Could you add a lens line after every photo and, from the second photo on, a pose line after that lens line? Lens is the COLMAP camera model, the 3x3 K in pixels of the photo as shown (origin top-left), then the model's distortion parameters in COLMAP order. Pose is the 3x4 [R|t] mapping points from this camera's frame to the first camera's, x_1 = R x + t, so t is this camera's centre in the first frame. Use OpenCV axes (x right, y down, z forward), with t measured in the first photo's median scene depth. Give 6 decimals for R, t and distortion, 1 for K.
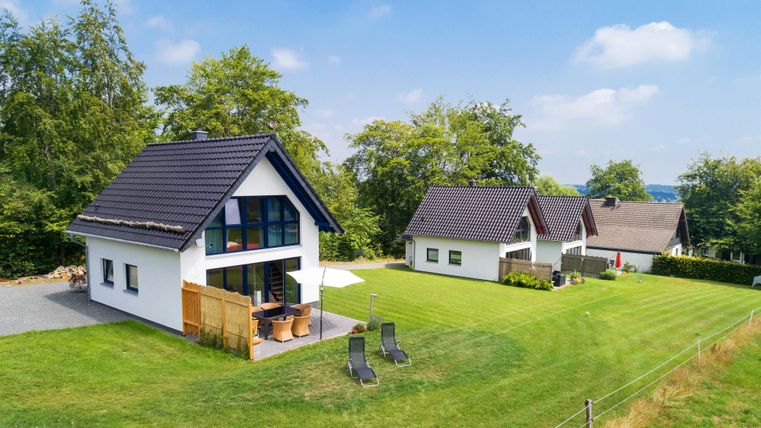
lens RADIAL K [[516.1, 0, 367.6], [0, 516.1, 230.3], [0, 0, 1]] dist [-0.007969, -0.003446]
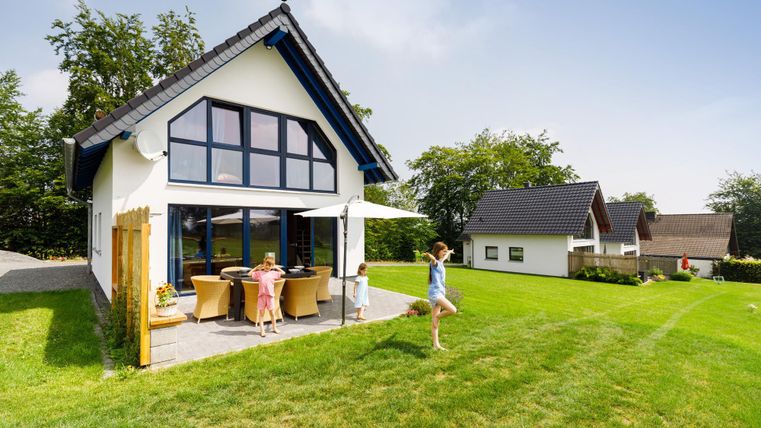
lens RADIAL K [[340.4, 0, 373.4], [0, 340.4, 218.3], [0, 0, 1]] dist [0.001454, 0.000297]
pose [[0.988640, -0.014861, -0.149567, -0.004519], [-0.003954, 0.992184, -0.124718, 0.063272], [0.150251, 0.123893, 0.980854, 0.281948]]
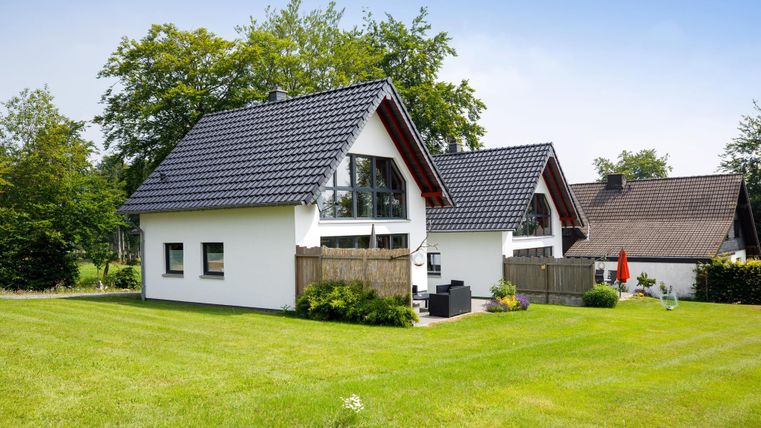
lens RADIAL K [[622.9, 0, 378.8], [0, 622.9, 217.8], [0, 0, 1]] dist [0.005613, 0.006237]
pose [[0.998764, -0.030871, 0.038964, 0.264298], [0.035071, 0.993071, -0.112157, 0.074803], [-0.035232, 0.113385, 0.992926, 0.473922]]
